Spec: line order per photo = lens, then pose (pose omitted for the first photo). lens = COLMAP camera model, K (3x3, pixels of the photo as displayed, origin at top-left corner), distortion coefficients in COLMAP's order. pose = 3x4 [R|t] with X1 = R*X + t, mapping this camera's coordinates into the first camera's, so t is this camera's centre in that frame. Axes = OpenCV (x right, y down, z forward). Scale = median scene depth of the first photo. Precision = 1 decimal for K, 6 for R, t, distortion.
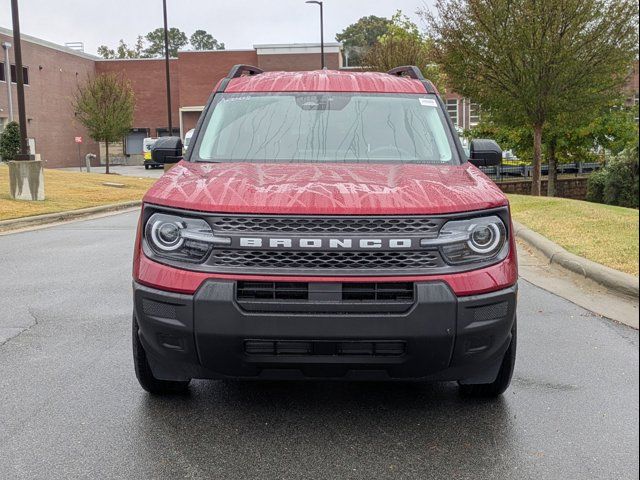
lens RADIAL K [[1018.4, 0, 319.8], [0, 1018.4, 224.5], [0, 0, 1]] dist [0.012827, 0.003645]
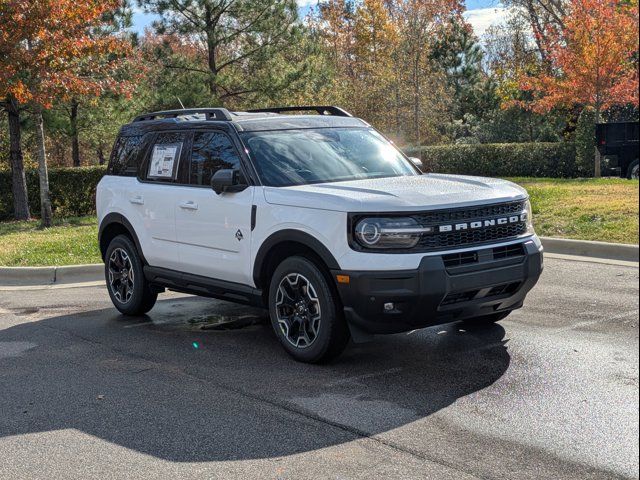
lens RADIAL K [[1018.4, 0, 319.8], [0, 1018.4, 224.5], [0, 0, 1]] dist [0.012827, 0.003645]
pose [[0.775113, -0.098123, 0.624157, -1.137627], [0.119104, 0.992848, 0.008175, -0.022267], [-0.620495, 0.068003, 0.781257, -0.045092]]
